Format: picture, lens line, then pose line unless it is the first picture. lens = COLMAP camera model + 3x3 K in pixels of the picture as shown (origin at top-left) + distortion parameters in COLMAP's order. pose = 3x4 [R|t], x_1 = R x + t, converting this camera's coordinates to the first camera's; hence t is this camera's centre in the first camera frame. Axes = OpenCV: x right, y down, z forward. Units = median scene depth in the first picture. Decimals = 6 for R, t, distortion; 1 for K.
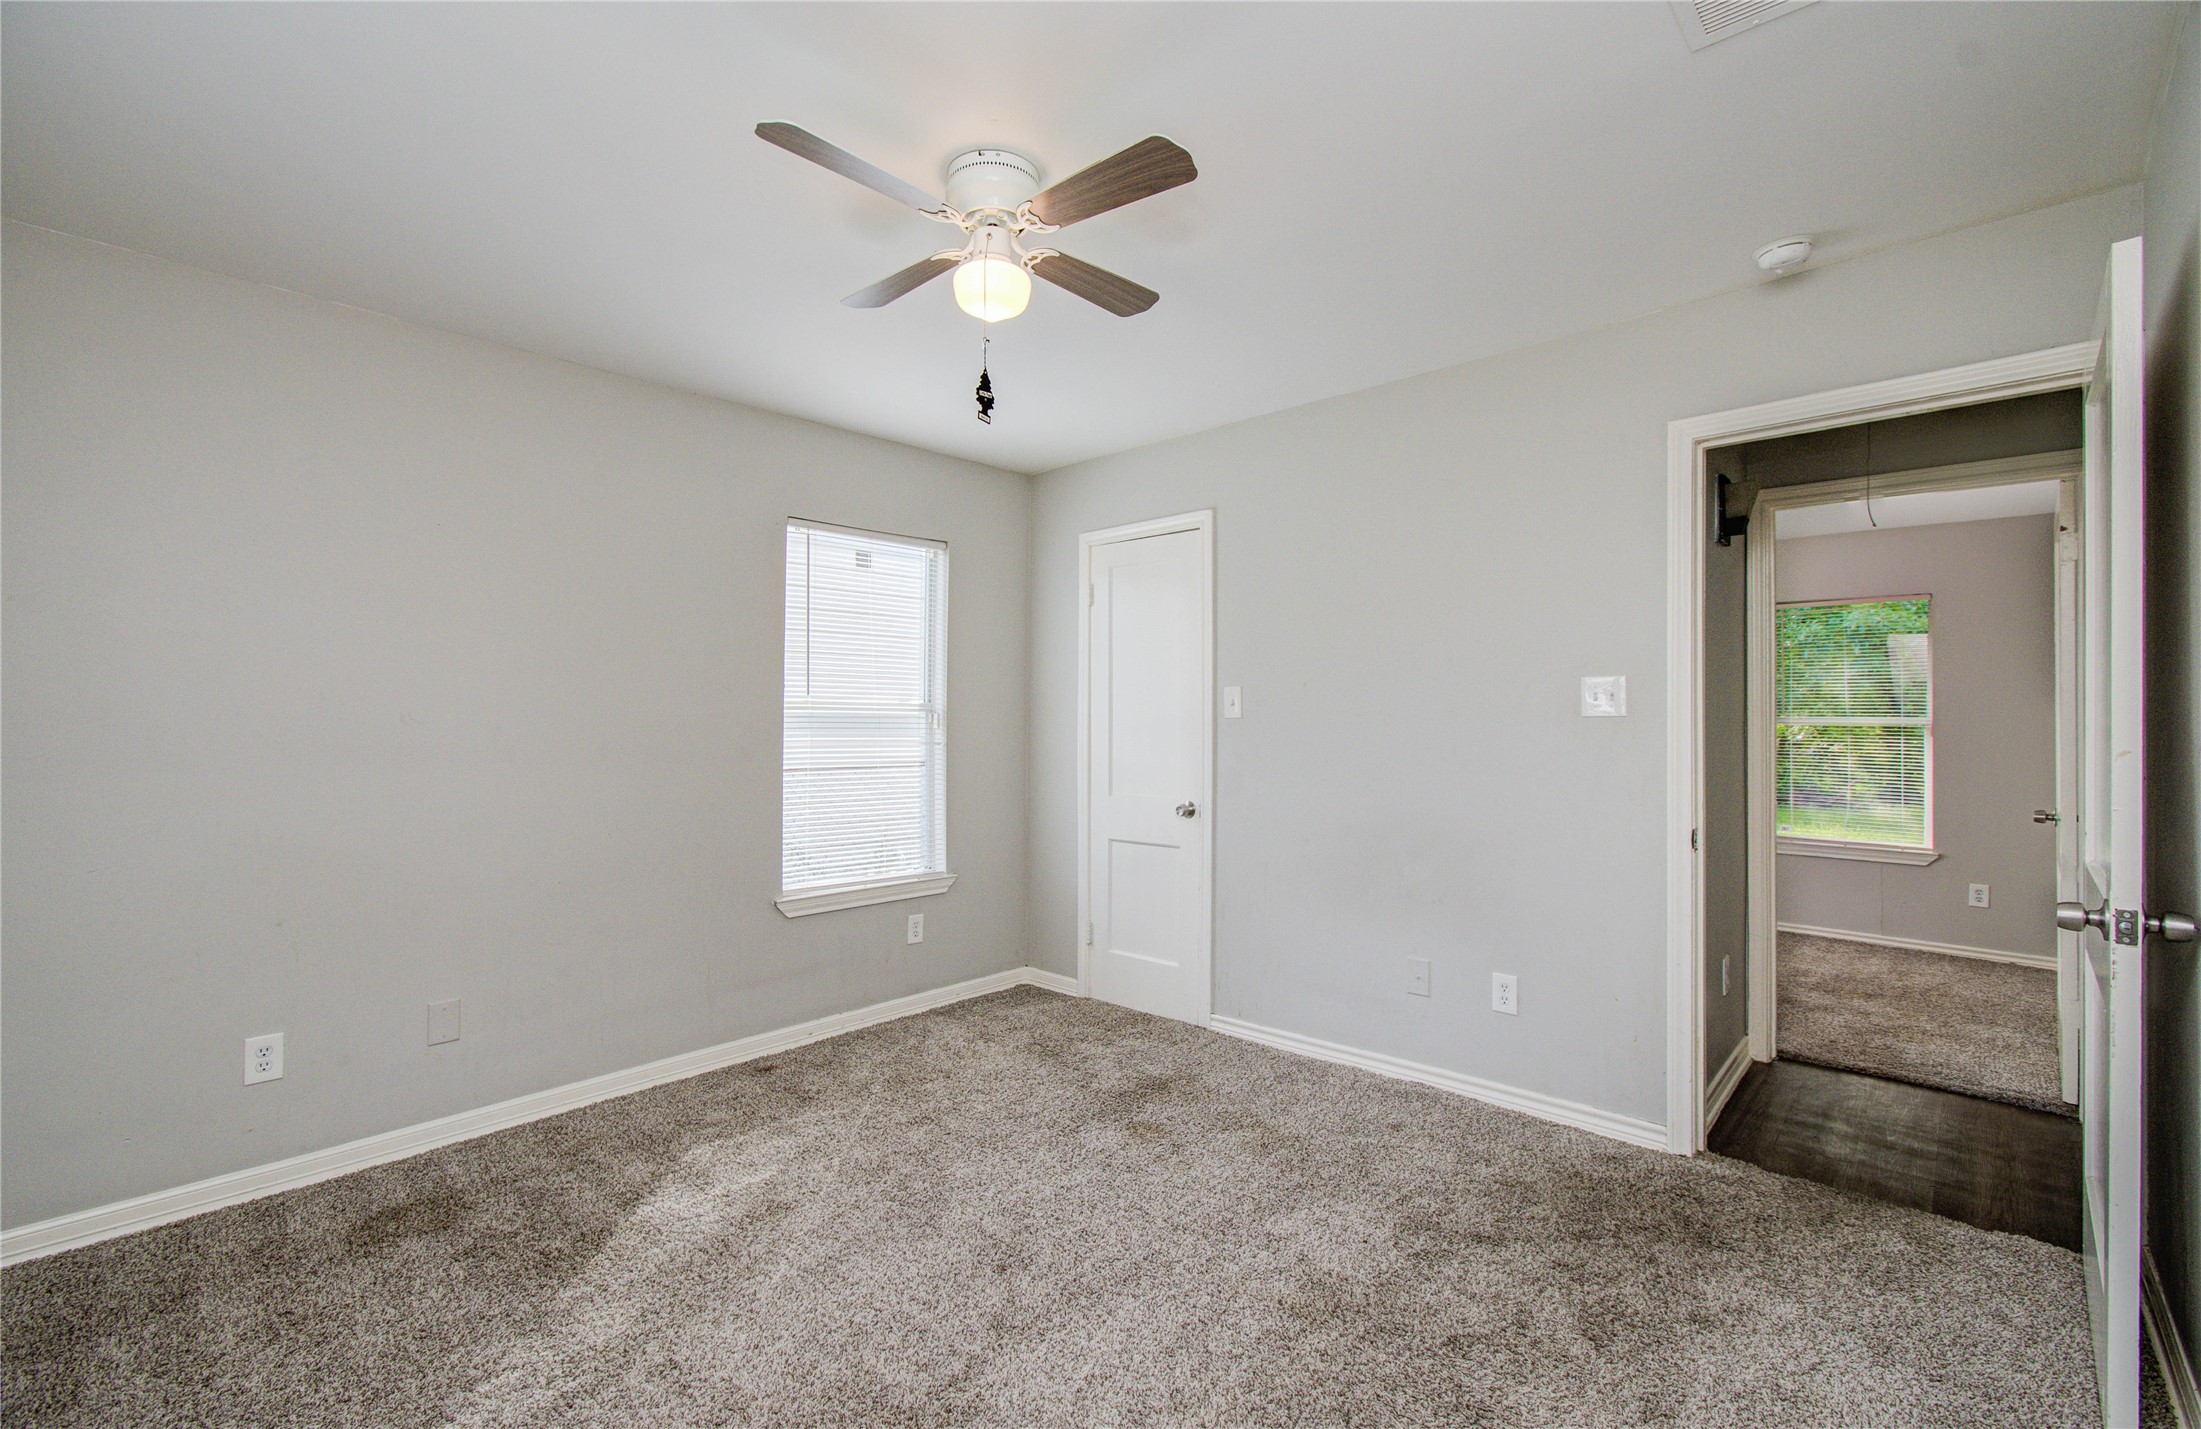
lens RADIAL K [[964.1, 0, 1116.2], [0, 964.1, 721.5], [0, 0, 1]] dist [0.010512, 0.000196]
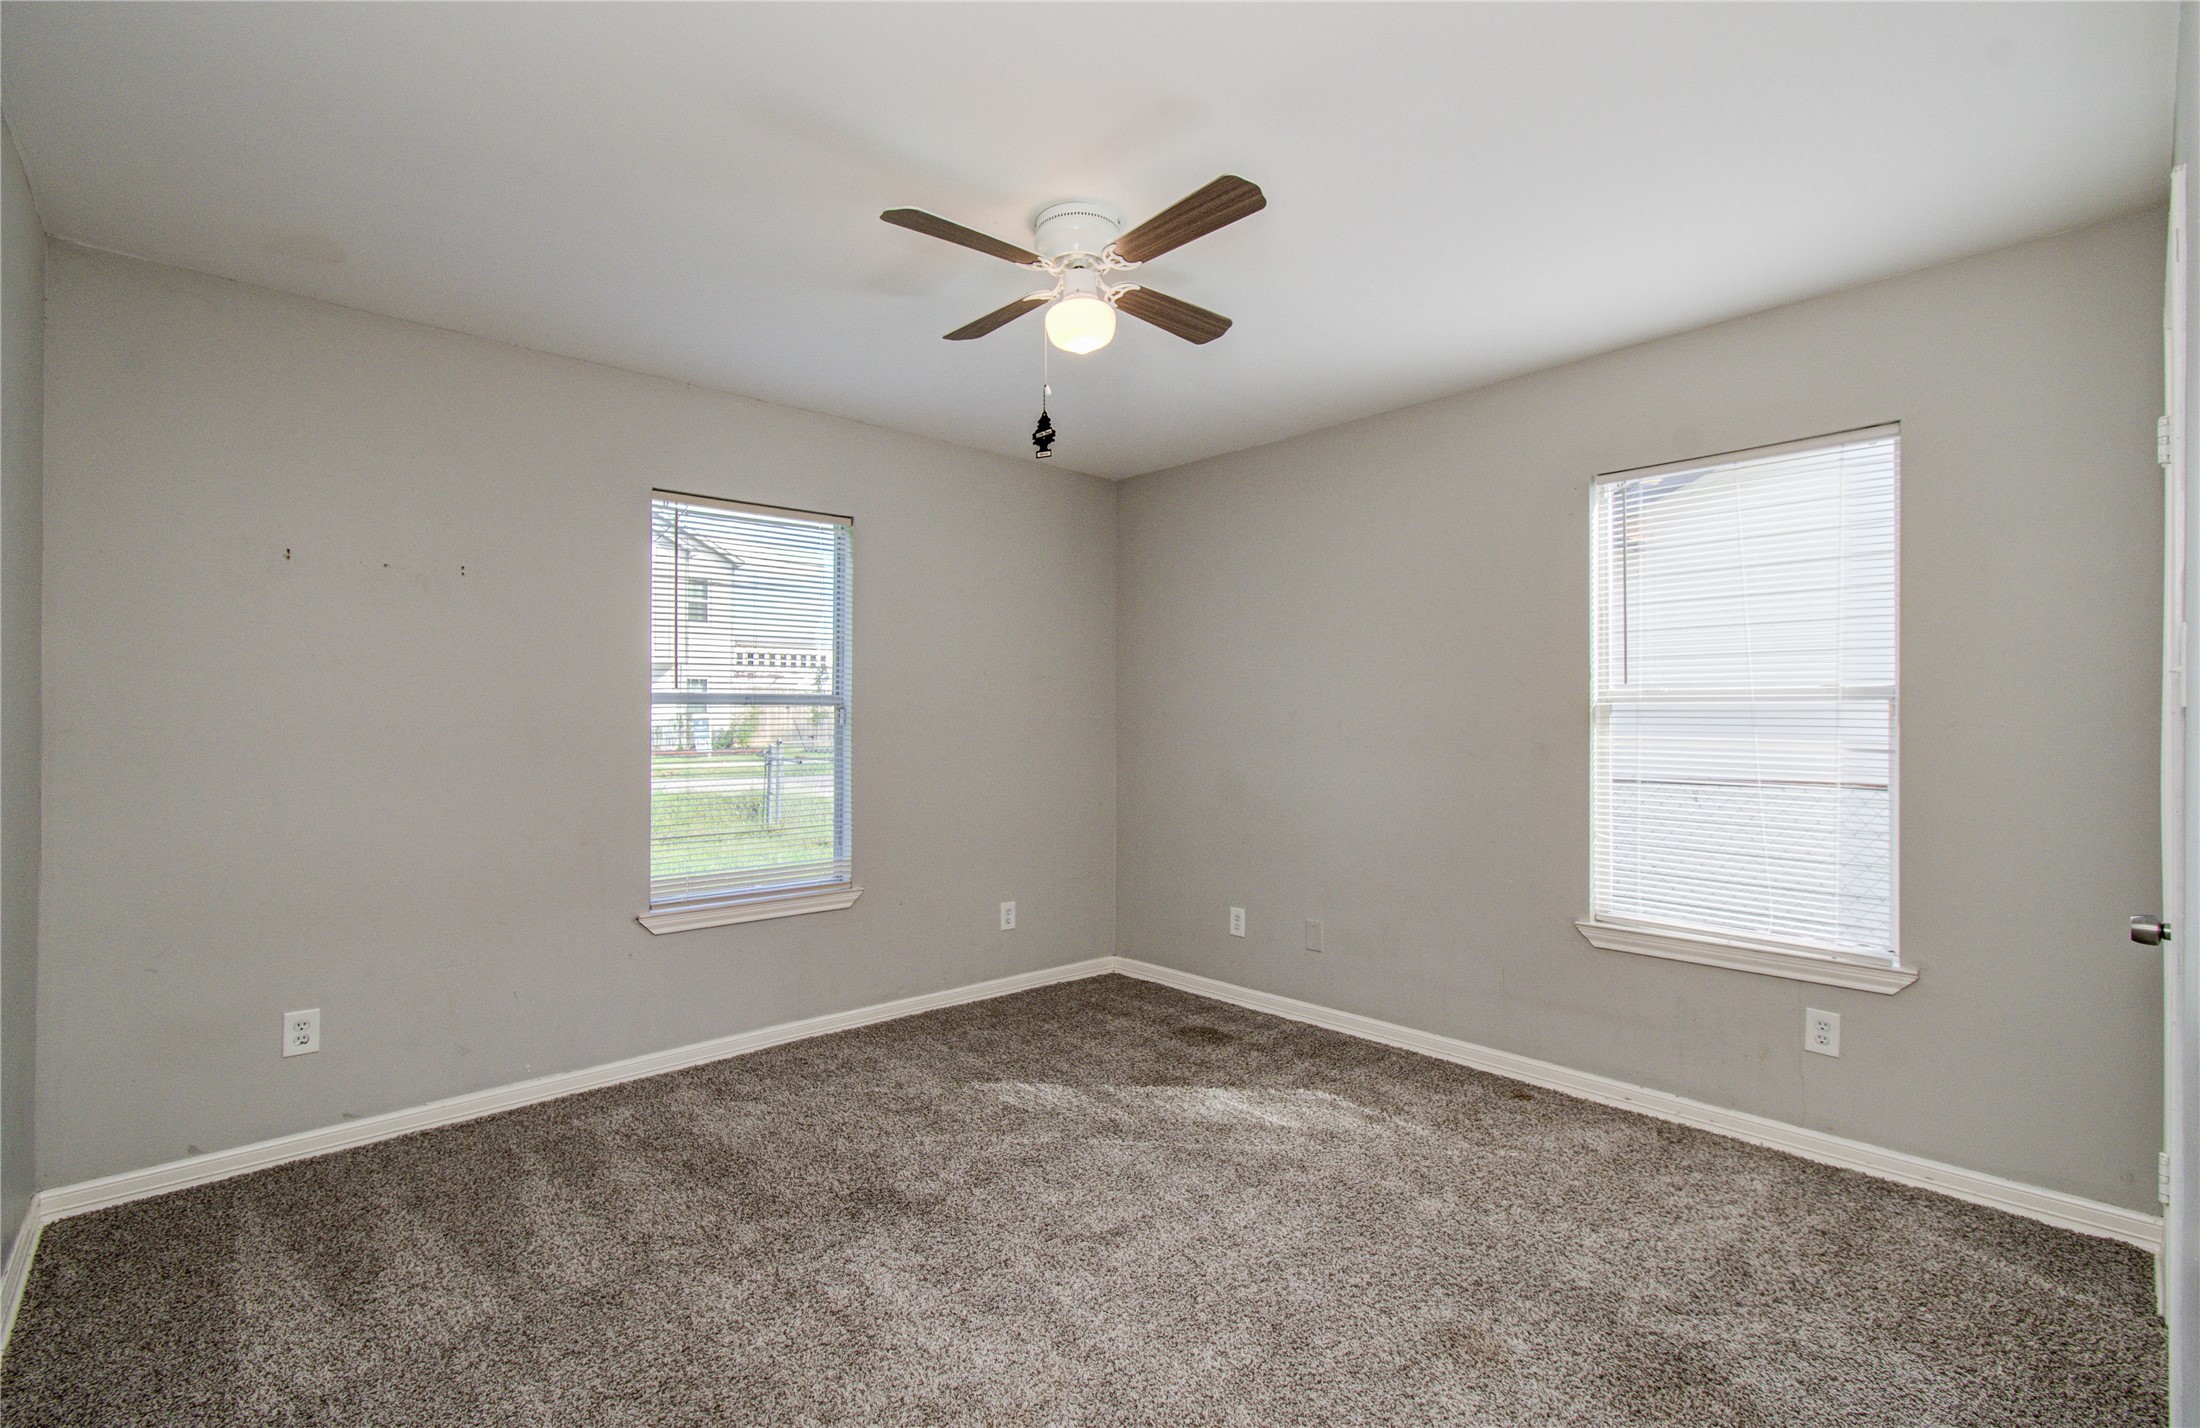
lens RADIAL K [[998.1, 0, 1100.0], [0, 998.1, 714.0], [0, 0, 1]] dist [-0.000346, -0.000002]
pose [[-0.107404, -0.003428, -0.994210, 0.630803], [0.003275, 0.999987, -0.003802, 0.001413], [0.994210, -0.003664, -0.107391, 0.720015]]
